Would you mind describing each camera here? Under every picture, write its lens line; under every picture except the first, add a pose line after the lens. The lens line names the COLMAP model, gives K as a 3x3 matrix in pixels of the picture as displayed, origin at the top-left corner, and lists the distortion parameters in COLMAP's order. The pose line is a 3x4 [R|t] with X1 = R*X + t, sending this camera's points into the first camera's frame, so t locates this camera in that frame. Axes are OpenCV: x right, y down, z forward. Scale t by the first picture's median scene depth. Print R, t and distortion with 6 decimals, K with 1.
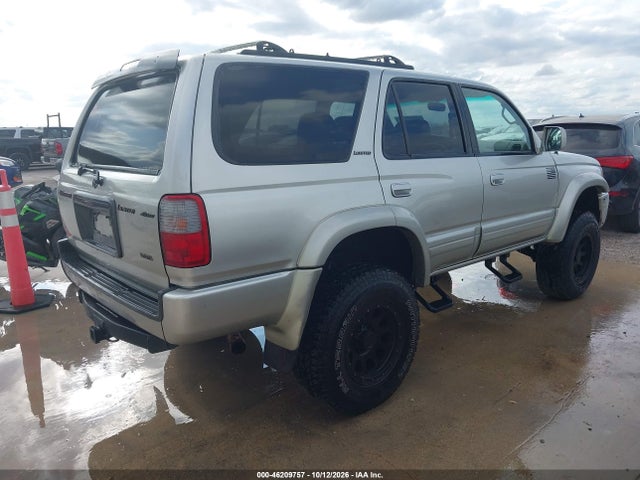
lens RADIAL K [[502.1, 0, 320.0], [0, 502.1, 240.0], [0, 0, 1]] dist [0.006477, -0.007147]
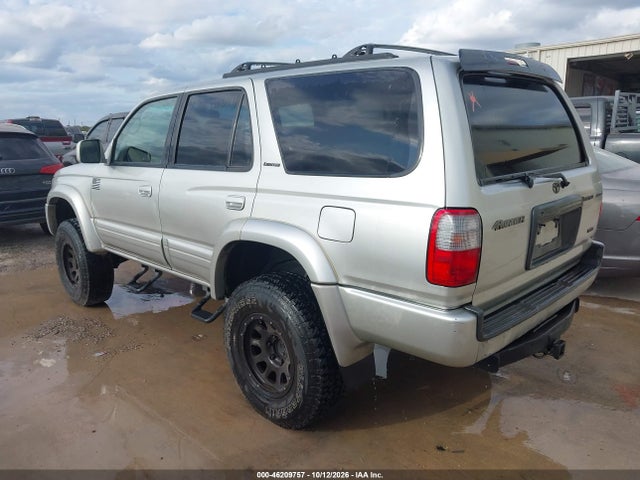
lens RADIAL K [[488.9, 0, 320.0], [0, 488.9, 240.0], [0, 0, 1]] dist [0.043427, -0.000858]
pose [[-0.046495, -0.197403, 0.979219, -1.373947], [0.227008, 0.952543, 0.202804, -0.313858], [-0.972782, 0.231720, 0.000523, 1.473545]]
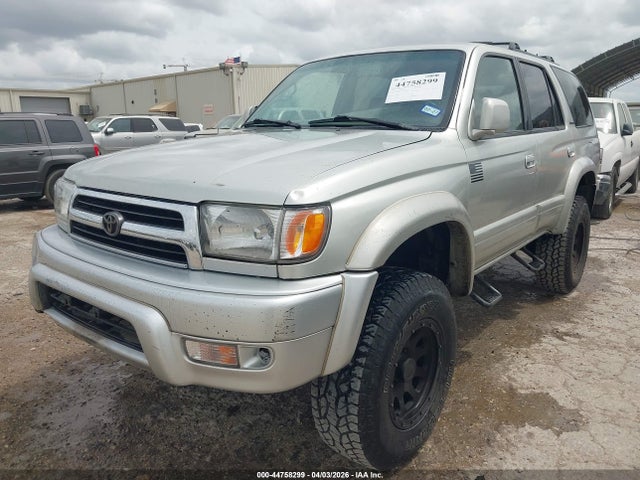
lens RADIAL K [[500.9, 0, 321.8], [0, 500.9, 241.8], [0, 0, 1]] dist [-0.000516, 0.003729]
pose [[-0.986943, 0.056243, -0.150929, 0.746666], [-0.011829, 0.909212, 0.416165, -0.602617], [0.160633, 0.412517, -0.896675, 3.038918]]
